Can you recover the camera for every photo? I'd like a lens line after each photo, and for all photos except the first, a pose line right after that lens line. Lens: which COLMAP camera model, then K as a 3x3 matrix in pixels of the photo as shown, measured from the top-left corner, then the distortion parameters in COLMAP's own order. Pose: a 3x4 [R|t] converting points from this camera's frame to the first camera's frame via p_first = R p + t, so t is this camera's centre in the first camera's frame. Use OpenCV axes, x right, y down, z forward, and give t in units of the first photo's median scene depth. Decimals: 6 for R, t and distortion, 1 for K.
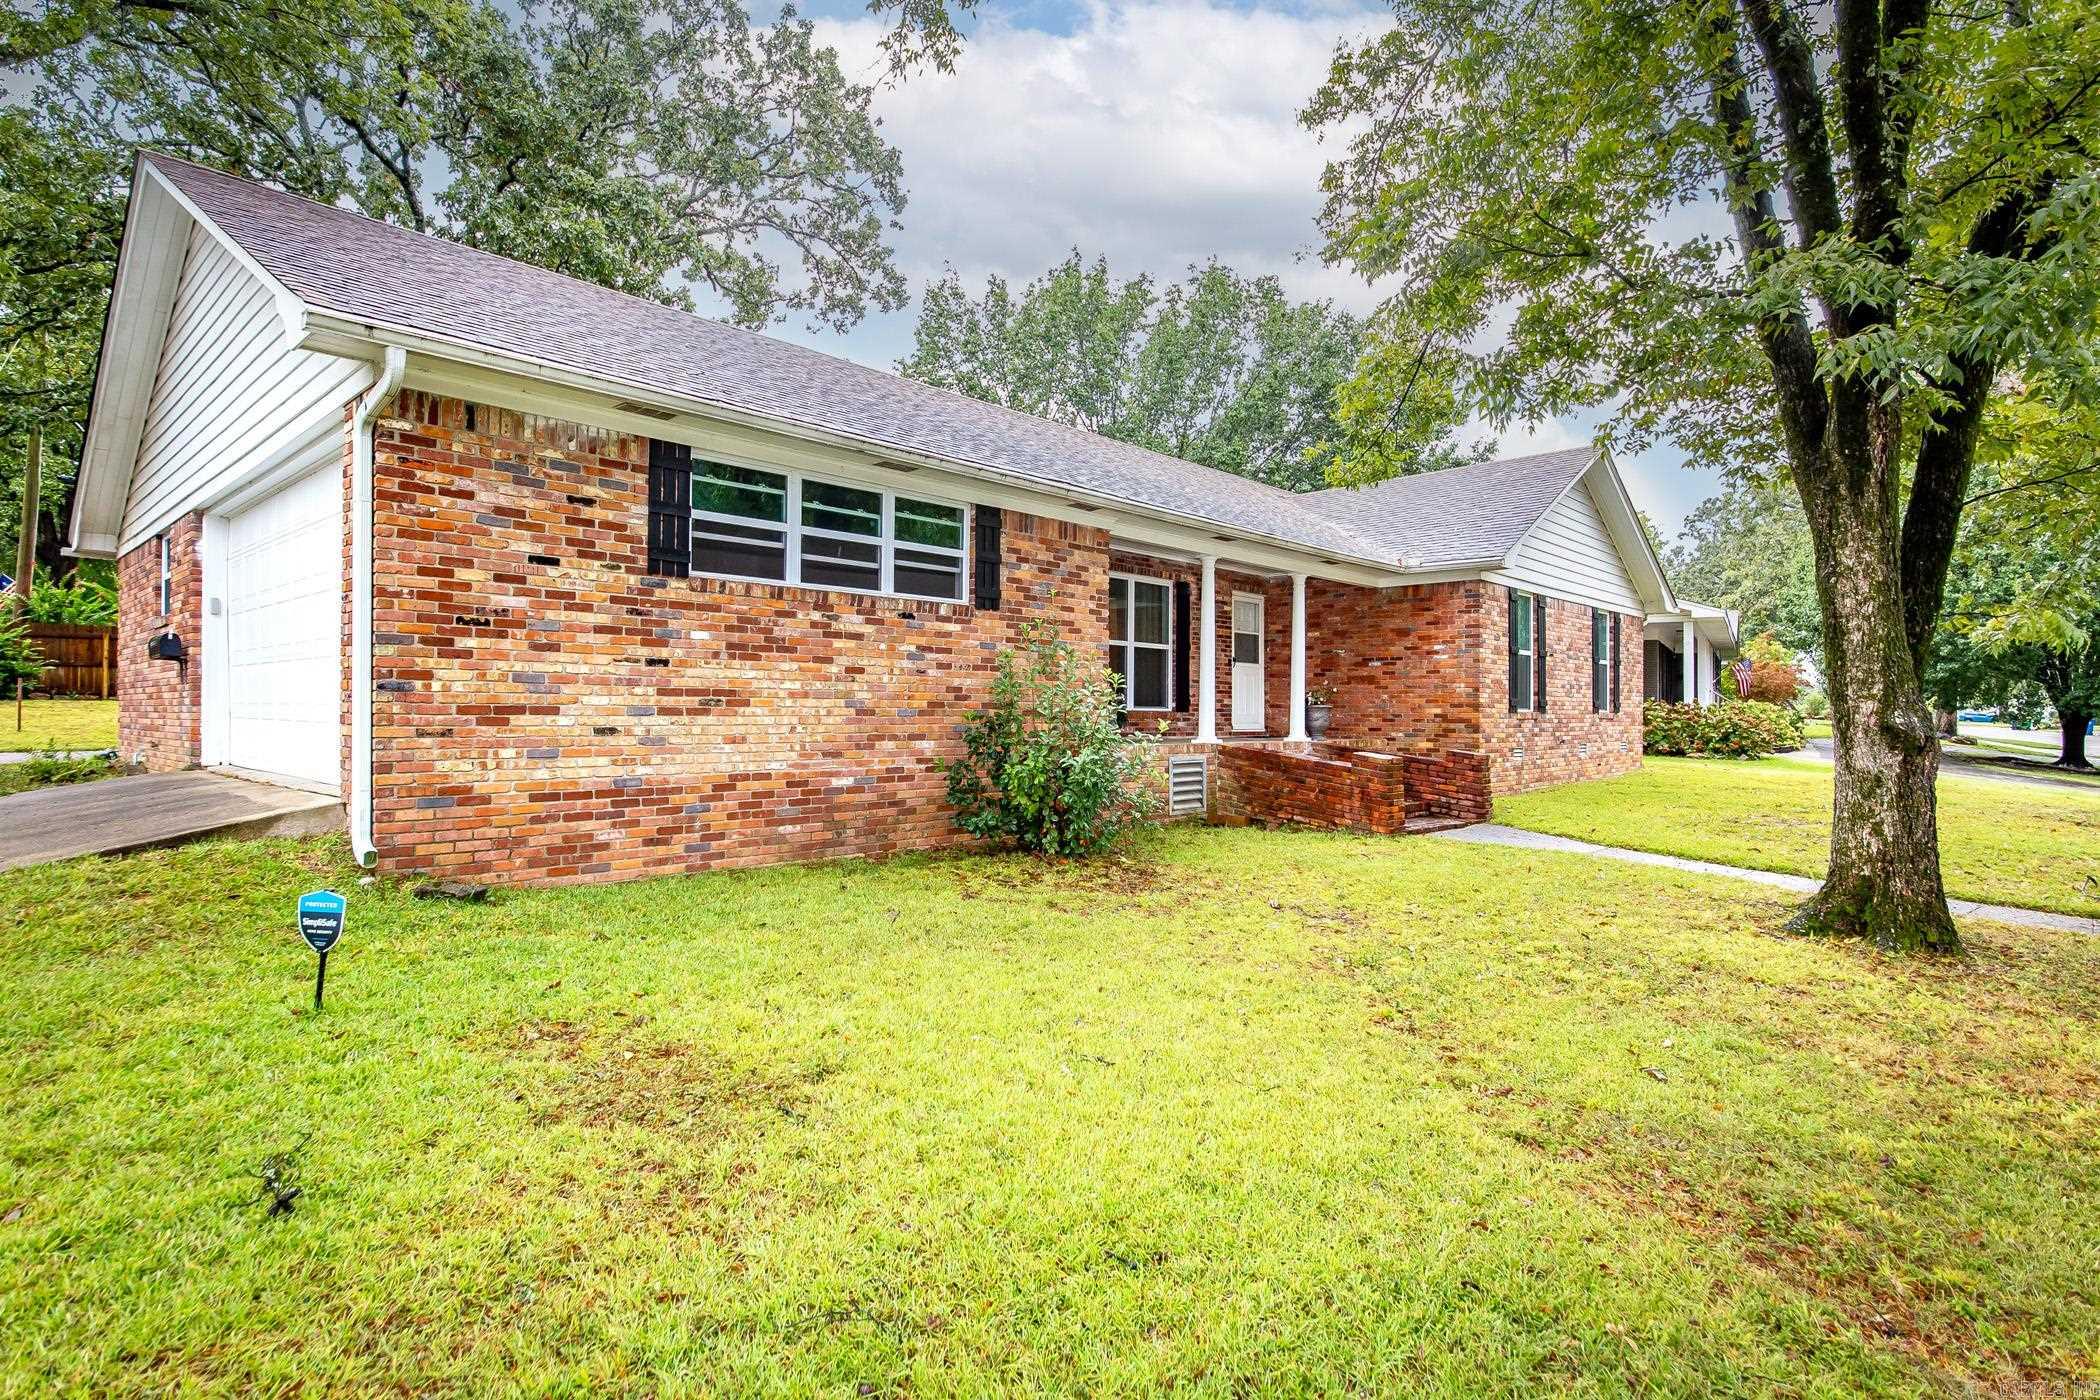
lens RADIAL K [[1090.4, 0, 1047.7], [0, 1090.4, 693.2], [0, 0, 1]] dist [0.014190, 0.000052]
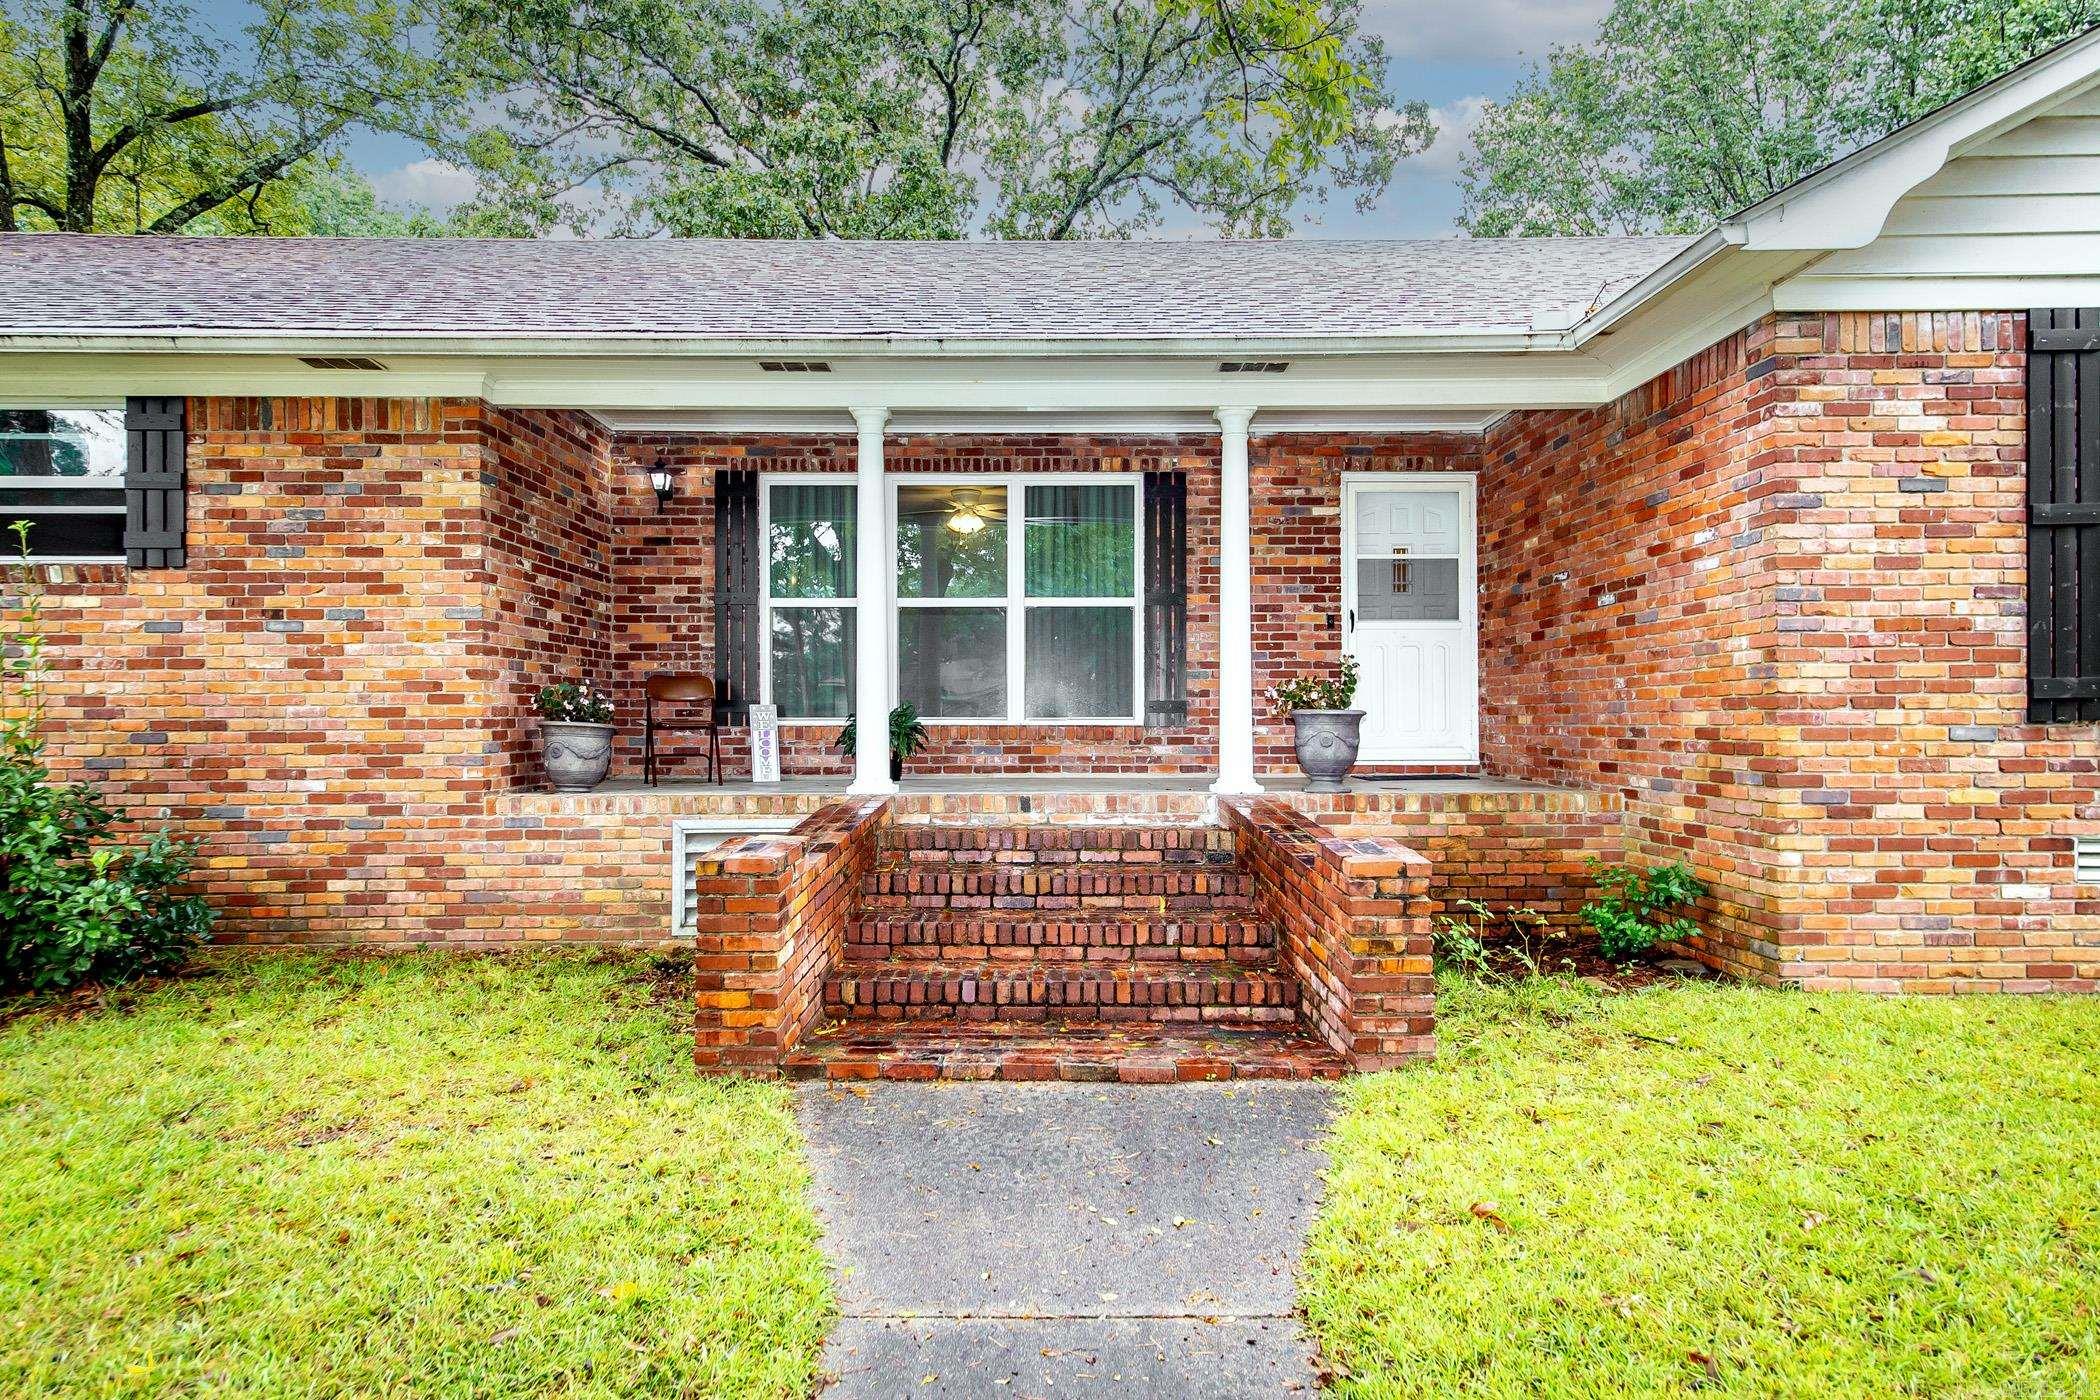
lens RADIAL K [[1176.9, 0, 1038.0], [0, 1176.9, 705.7], [0, 0, 1]] dist [0.012518, 0.002405]
pose [[0.681154, -0.018781, -0.731899, 0.867979], [0.022060, 0.999744, -0.005123, 0.016311], [0.731807, -0.012656, 0.681394, 1.036625]]
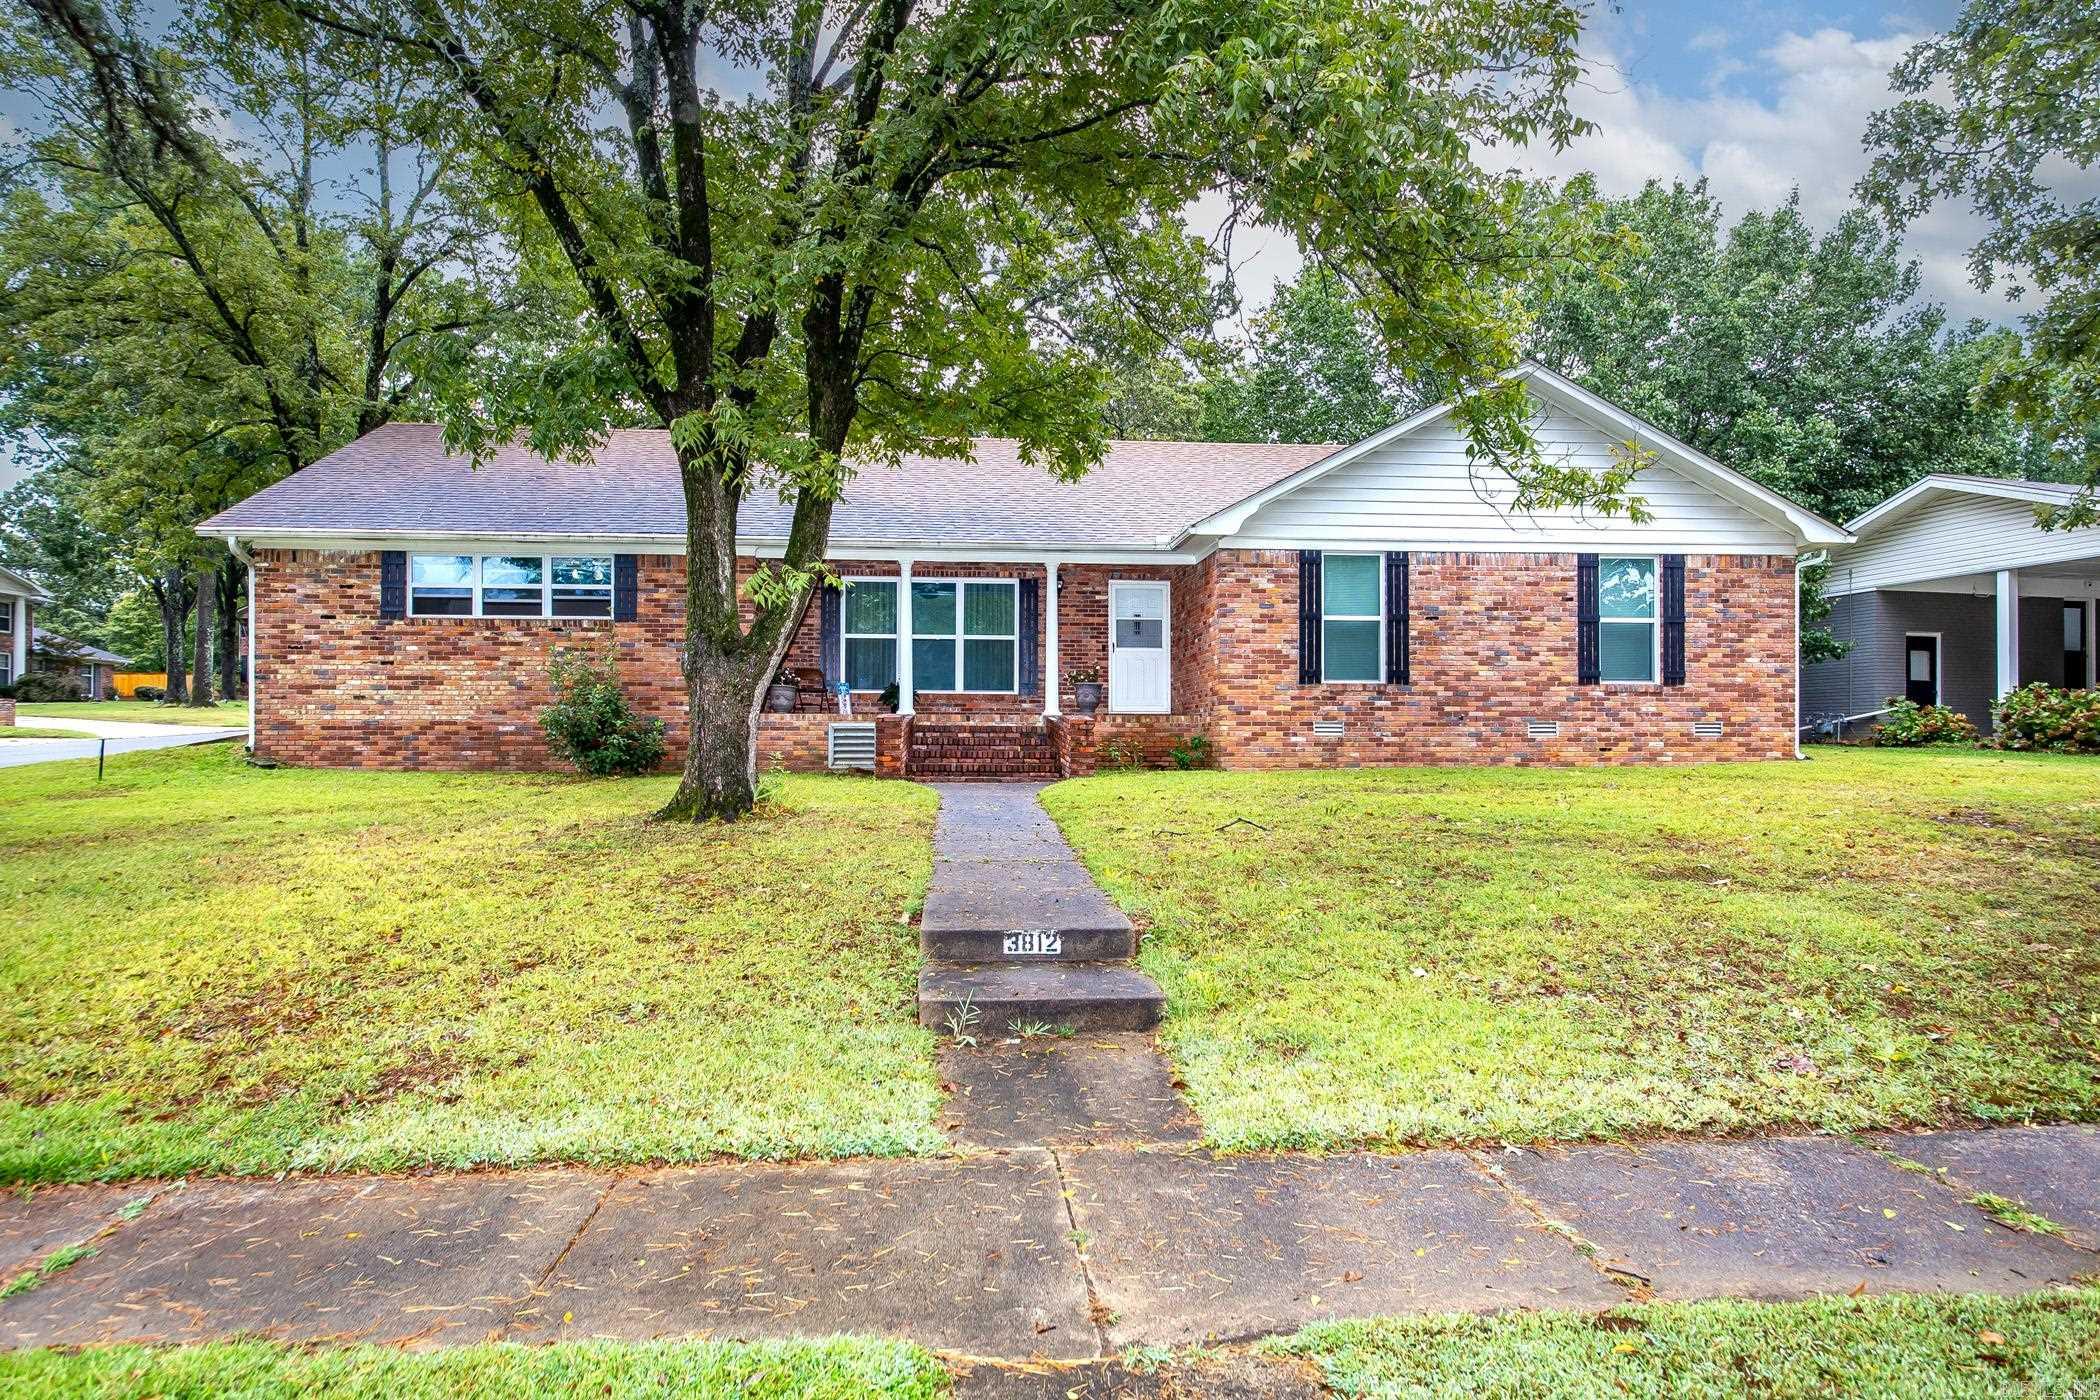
lens RADIAL K [[1323.0, 0, 1063.0], [0, 1323.0, 717.5], [0, 0, 1]] dist [-0.004198, 0.002782]
pose [[0.749506, -0.024745, -0.661535, 1.865574], [0.016852, 0.999691, -0.018300, 0.117675], [0.661783, 0.002567, 0.749691, 0.014928]]
